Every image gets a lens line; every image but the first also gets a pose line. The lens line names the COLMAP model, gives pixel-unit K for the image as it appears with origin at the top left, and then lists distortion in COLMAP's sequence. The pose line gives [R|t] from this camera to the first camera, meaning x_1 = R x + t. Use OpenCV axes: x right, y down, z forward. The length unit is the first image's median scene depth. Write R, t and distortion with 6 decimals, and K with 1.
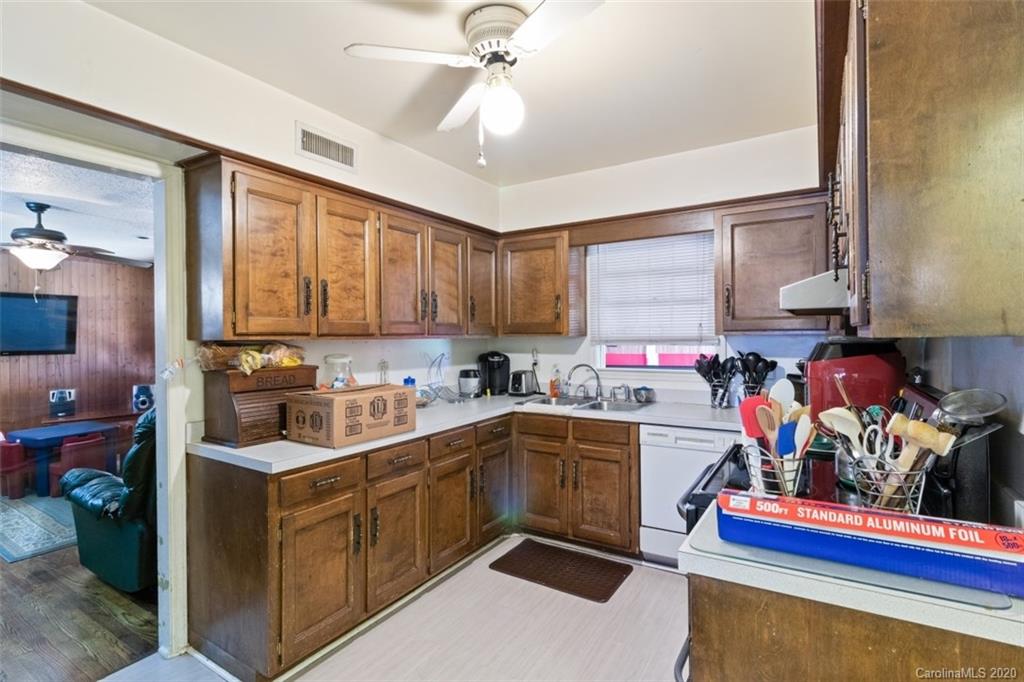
lens RADIAL K [[484.1, 0, 508.8], [0, 484.1, 332.8], [0, 0, 1]] dist [-0.001956, -0.000527]
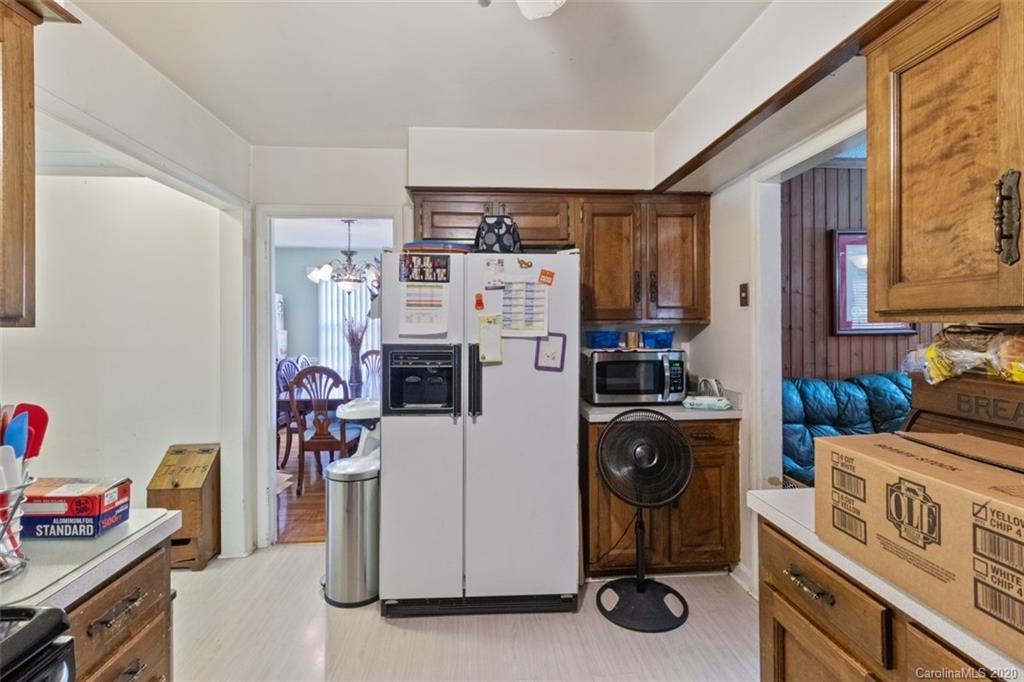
lens RADIAL K [[484.1, 0, 508.8], [0, 484.1, 332.8], [0, 0, 1]] dist [-0.001956, -0.000527]
pose [[-0.816319, 0.020381, -0.577241, 0.186435], [0.010754, 0.999740, 0.020091, 0.010037], [0.577501, 0.010194, -0.816326, 1.137515]]
